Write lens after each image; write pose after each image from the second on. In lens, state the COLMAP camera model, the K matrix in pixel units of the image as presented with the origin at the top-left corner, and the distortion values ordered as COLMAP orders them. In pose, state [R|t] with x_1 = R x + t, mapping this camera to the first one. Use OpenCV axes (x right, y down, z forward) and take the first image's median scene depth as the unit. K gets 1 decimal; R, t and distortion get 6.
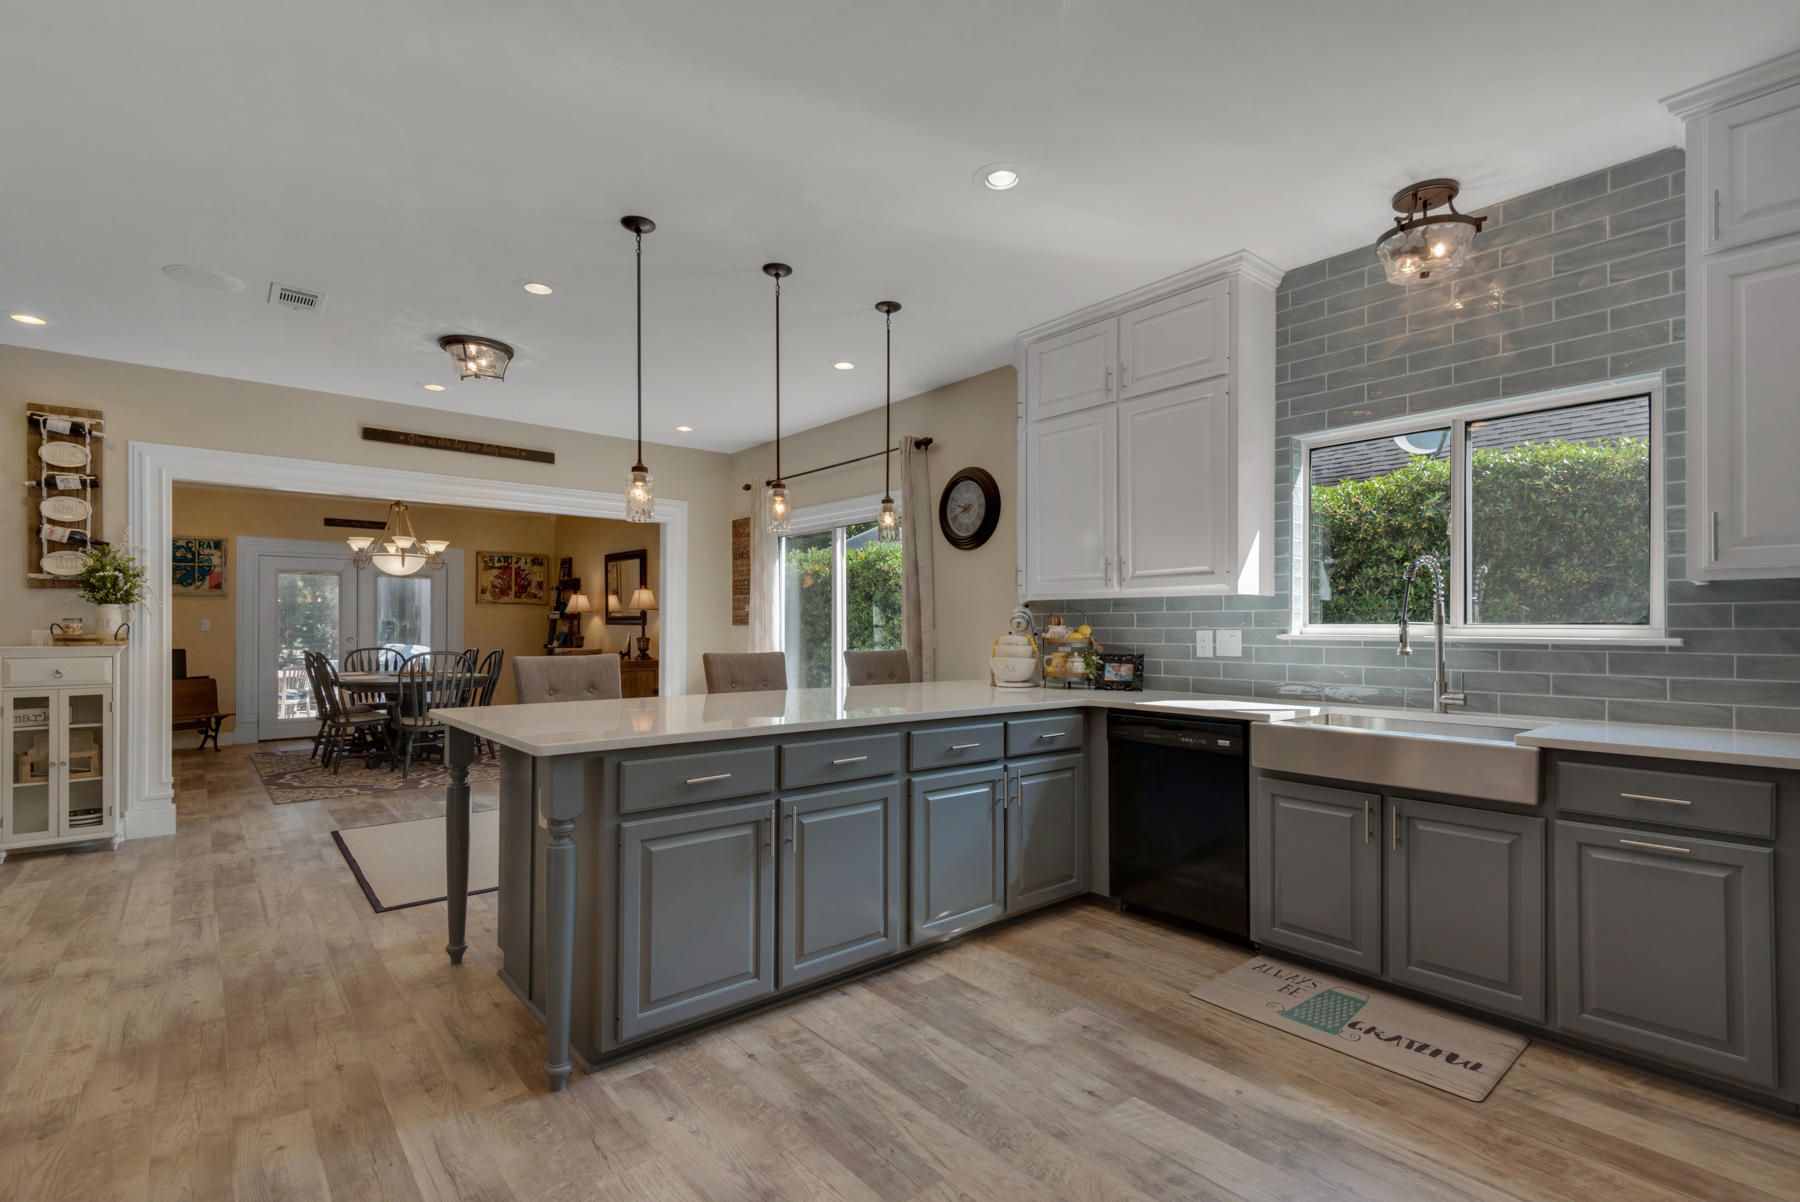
lens RADIAL K [[839.9, 0, 836.1], [0, 839.9, 608.6], [0, 0, 1]] dist [0.016333, -0.011544]
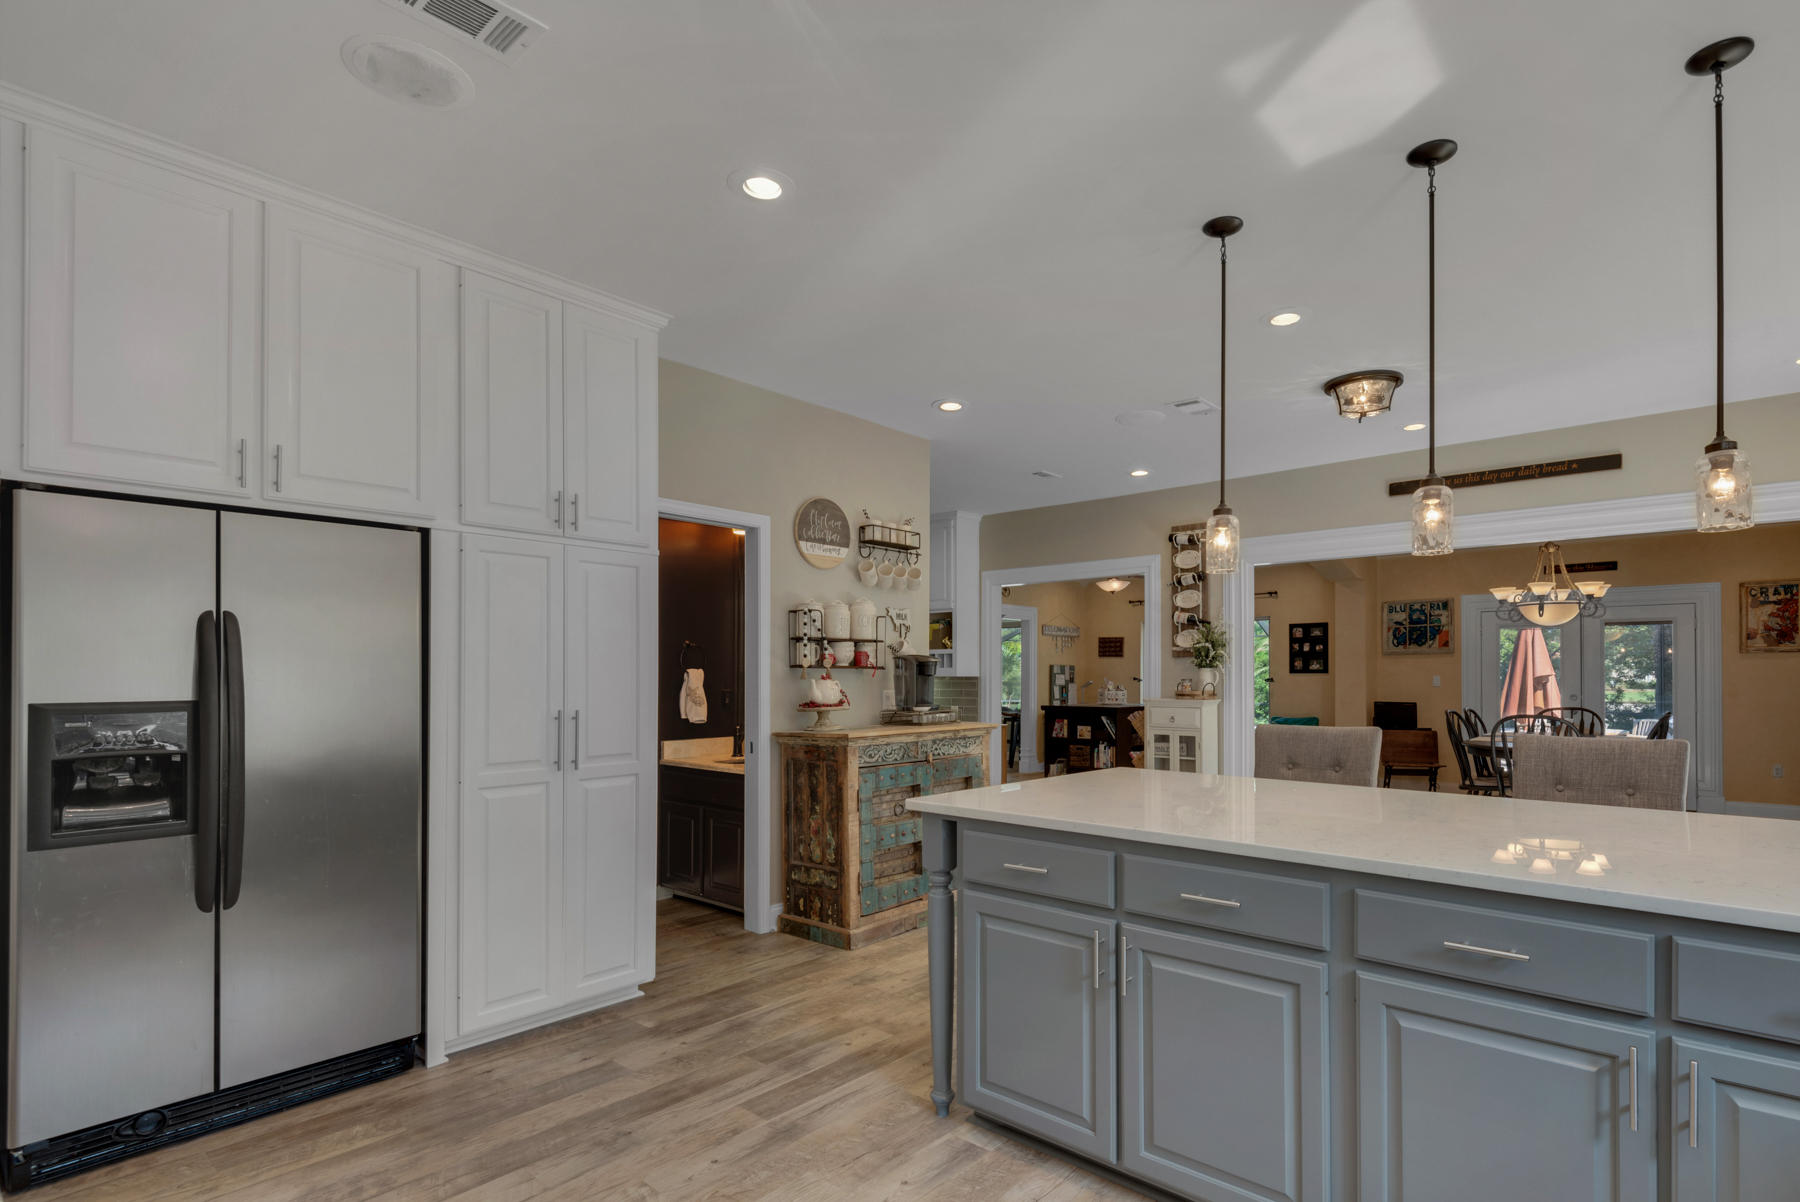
lens RADIAL K [[839.9, 0, 979.5], [0, 839.9, 668.9], [0, 0, 1]] dist [0.016333, -0.011544]
pose [[0.231715, -0.011576, -0.972715, 0.539815], [0.022729, 0.999721, -0.006483, -0.005537], [0.972518, -0.020607, 0.231913, 0.565706]]
